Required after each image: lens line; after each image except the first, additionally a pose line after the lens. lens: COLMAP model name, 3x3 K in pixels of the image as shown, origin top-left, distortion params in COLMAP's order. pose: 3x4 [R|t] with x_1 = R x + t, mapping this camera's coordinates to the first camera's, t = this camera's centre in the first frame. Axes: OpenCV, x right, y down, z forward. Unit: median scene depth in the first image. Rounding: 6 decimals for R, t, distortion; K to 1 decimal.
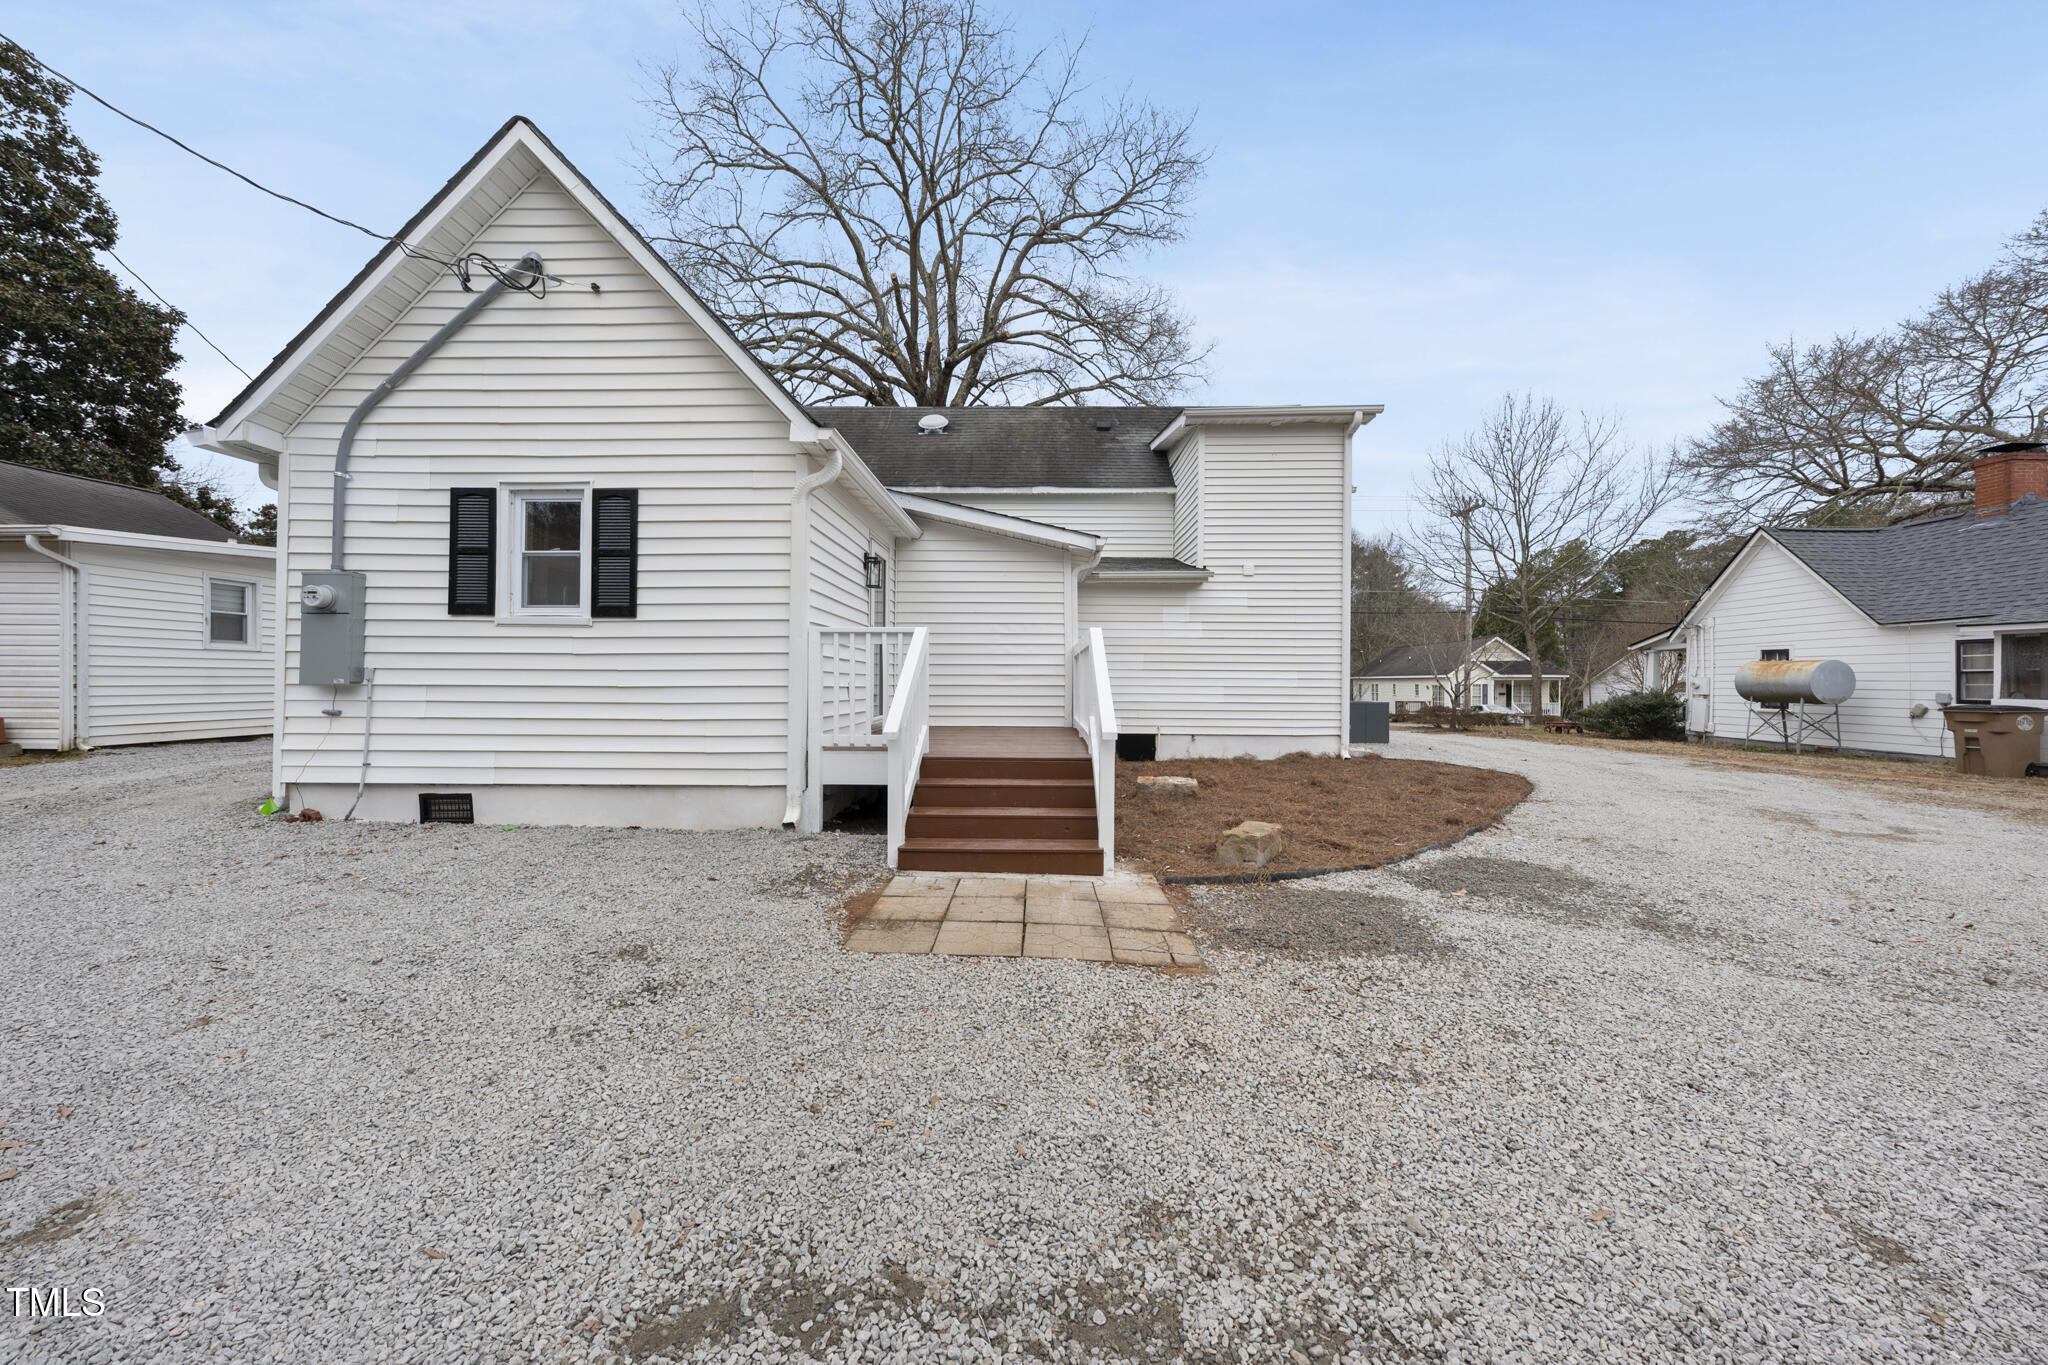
lens RADIAL K [[692.2, 0, 1030.9], [0, 692.2, 691.8], [0, 0, 1]] dist [-0.002154, 0.000027]
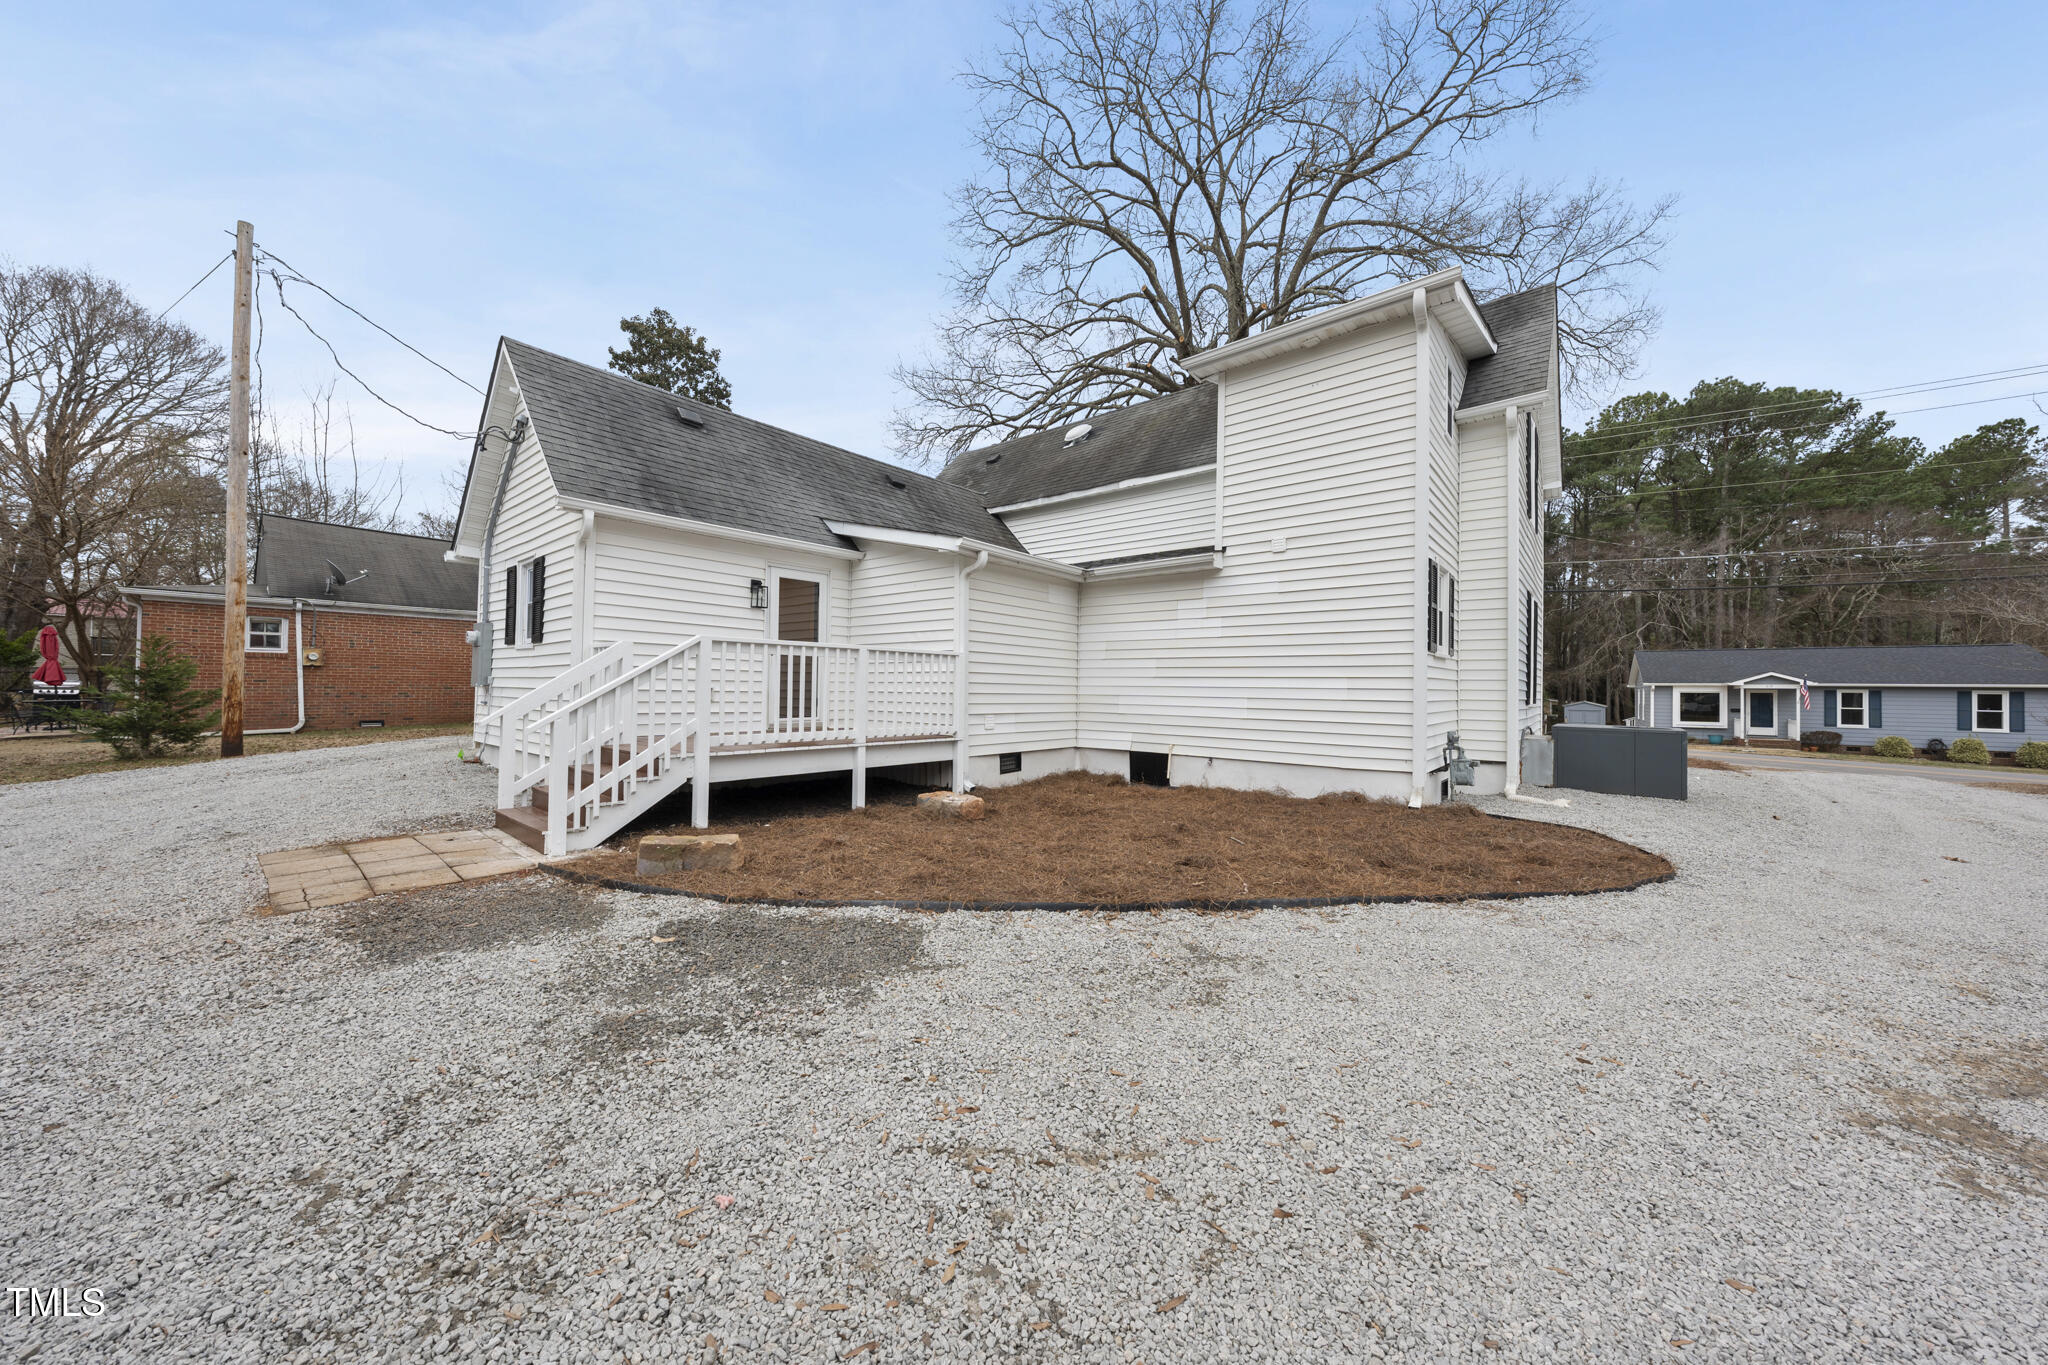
lens RADIAL K [[692.2, 0, 1021.9], [0, 692.2, 683.4], [0, 0, 1]] dist [-0.002154, 0.000027]
pose [[0.779424, 0.000141, -0.626497, 0.567138], [-0.018331, 0.999577, -0.022580, -0.002048], [0.626229, 0.029083, 0.779097, 0.236698]]
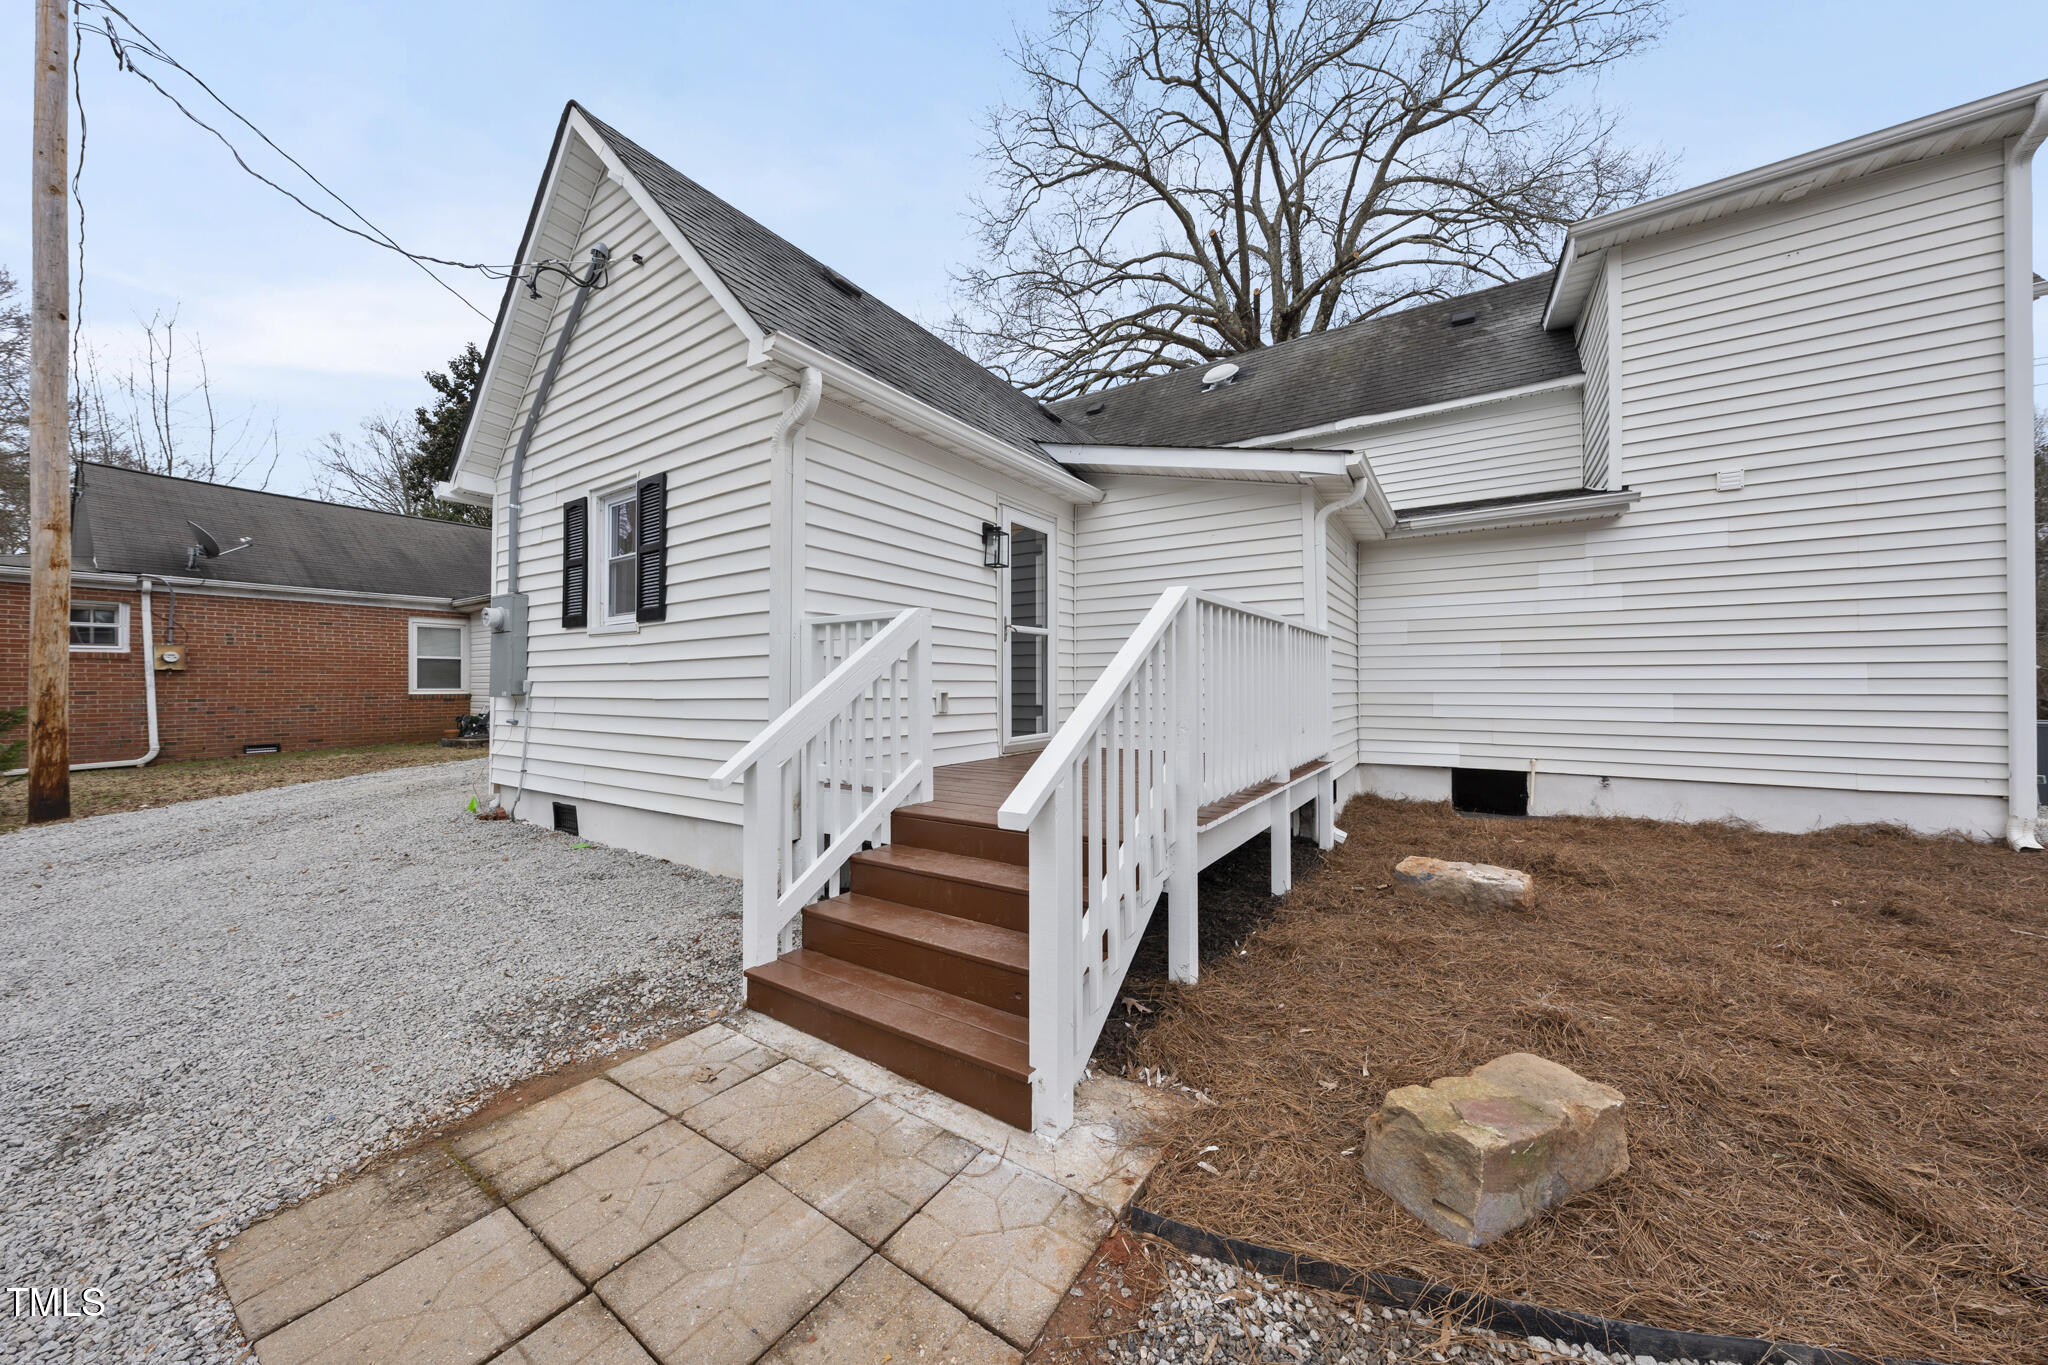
lens RADIAL K [[692.2, 0, 1026.6], [0, 692.2, 683.9], [0, 0, 1]] dist [-0.002154, 0.000027]
pose [[0.845301, -0.010004, -0.534197, 0.134806], [-0.000018, 0.999824, -0.018752, -0.005242], [0.534291, 0.015861, 0.845152, 0.246411]]
